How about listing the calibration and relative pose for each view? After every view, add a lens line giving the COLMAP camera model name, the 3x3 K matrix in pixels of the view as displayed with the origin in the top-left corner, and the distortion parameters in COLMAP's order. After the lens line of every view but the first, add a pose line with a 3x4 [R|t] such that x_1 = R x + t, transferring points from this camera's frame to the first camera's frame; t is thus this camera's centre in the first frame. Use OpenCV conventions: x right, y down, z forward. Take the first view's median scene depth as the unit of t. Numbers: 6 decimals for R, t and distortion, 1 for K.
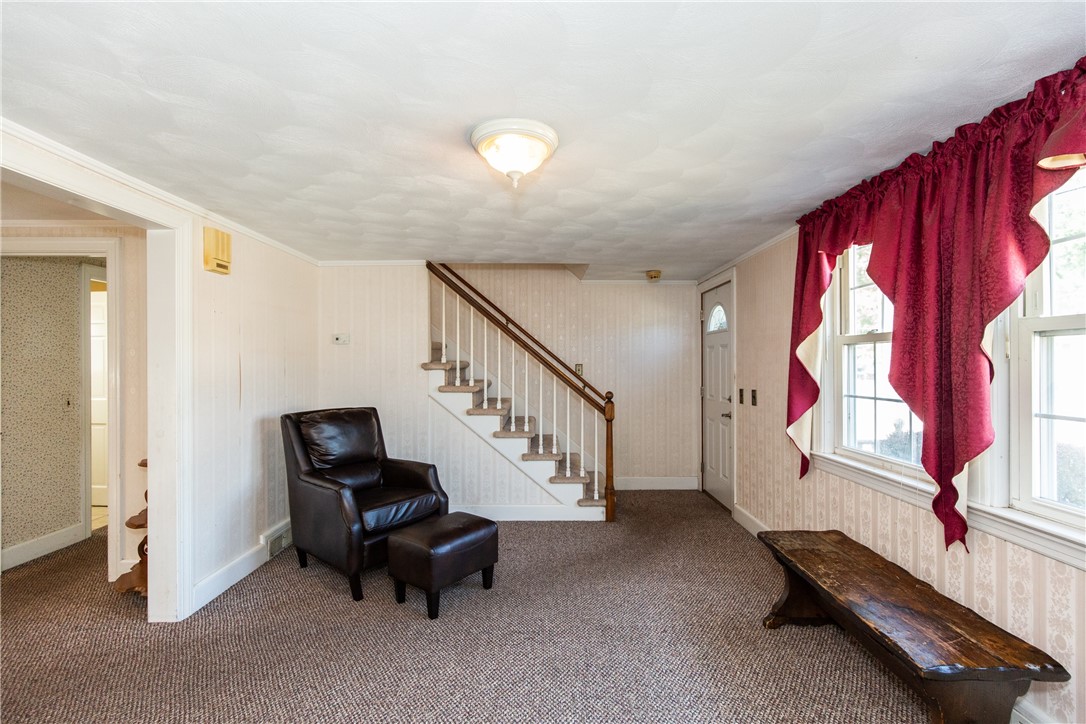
lens RADIAL K [[481.4, 0, 548.3], [0, 481.4, 364.5], [0, 0, 1]] dist [0.004103, 0.000008]
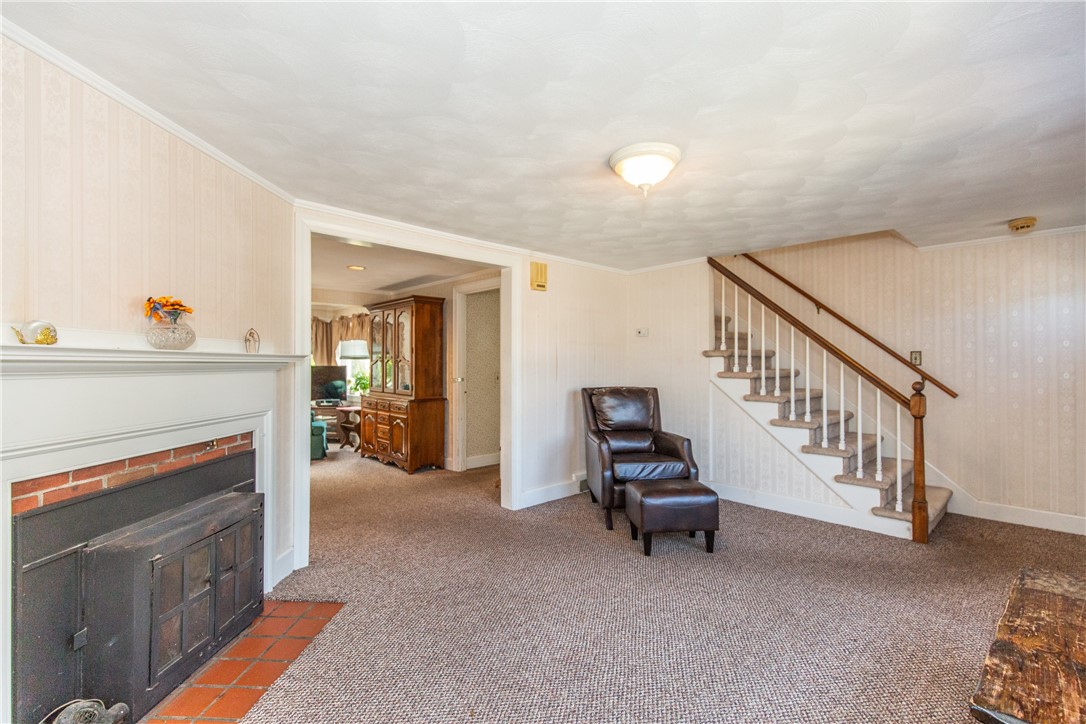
lens RADIAL K [[483.9, 0, 547.8], [0, 483.9, 357.9], [0, 0, 1]] dist [-0.002394, -0.000812]
pose [[0.683999, -0.008201, -0.729437, 0.298384], [-0.001743, 0.999916, -0.012877, 0.027974], [0.729481, 0.010079, 0.683927, -0.012206]]
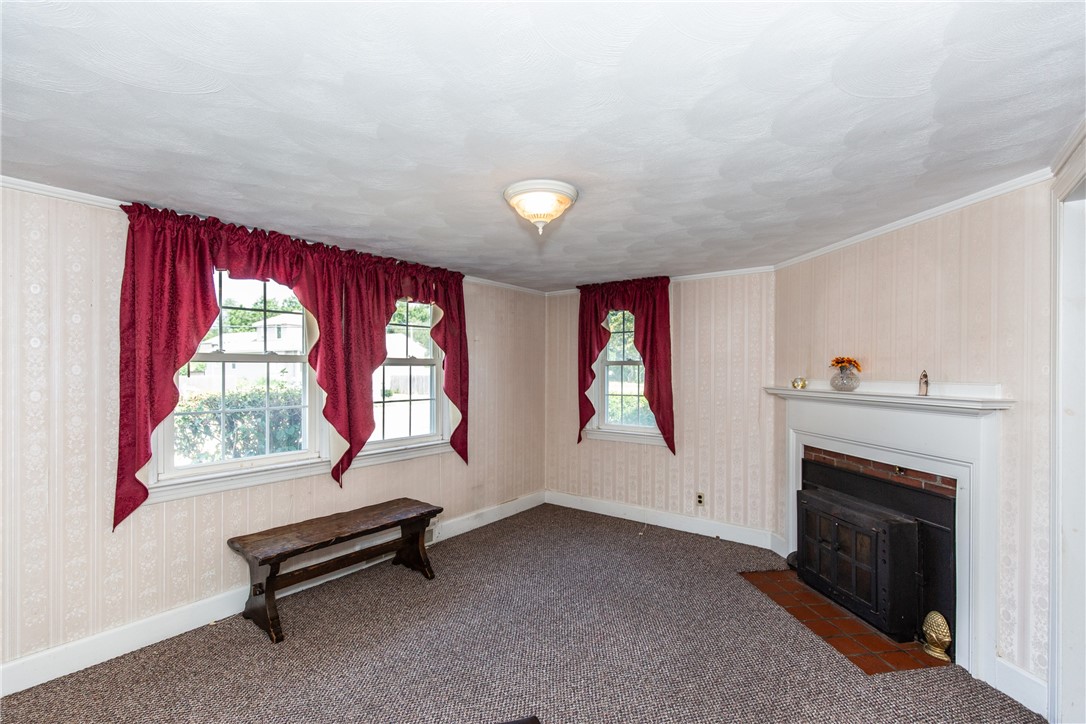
lens RADIAL K [[490.0, 0, 543.7], [0, 490.0, 369.8], [0, 0, 1]] dist [0.002799, -0.000339]
pose [[-0.790799, 0.002154, 0.612072, -0.374915], [0.002081, 0.999997, -0.000829, -0.015928], [-0.612072, 0.000618, -0.790802, 0.887208]]
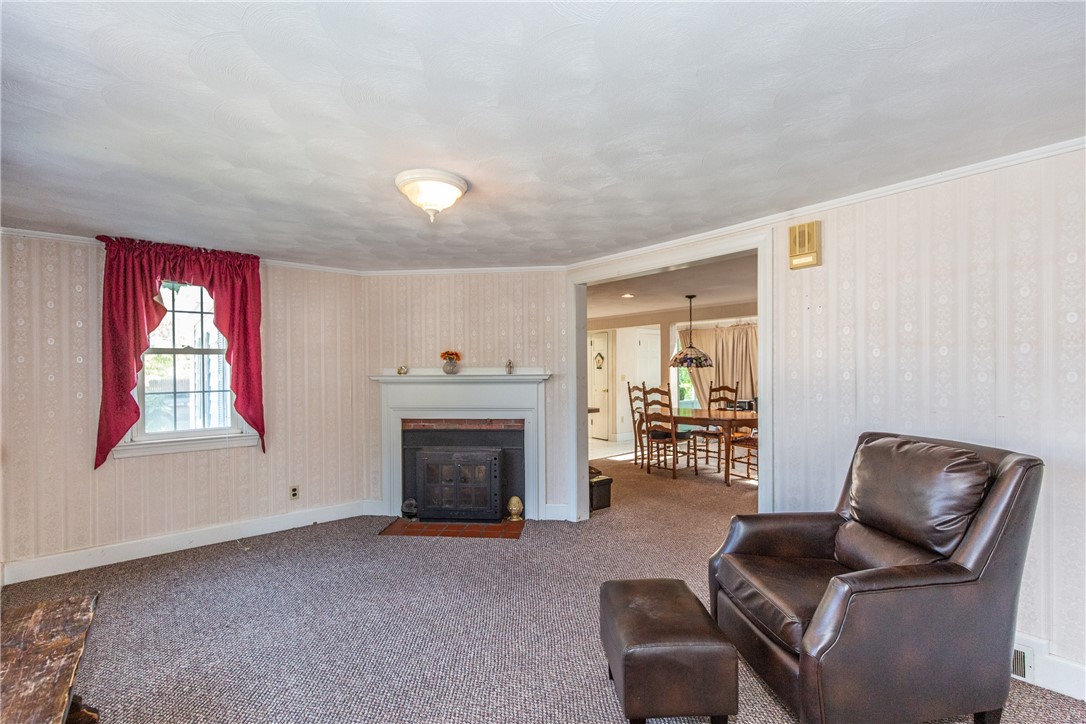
lens RADIAL K [[490.0, 0, 543.7], [0, 490.0, 369.8], [0, 0, 1]] dist [0.002799, -0.000339]
pose [[-0.775809, 0.009904, -0.630890, 0.226945], [0.007941, 0.999951, 0.005932, 0.001055], [0.630918, -0.000408, -0.775850, 0.979460]]
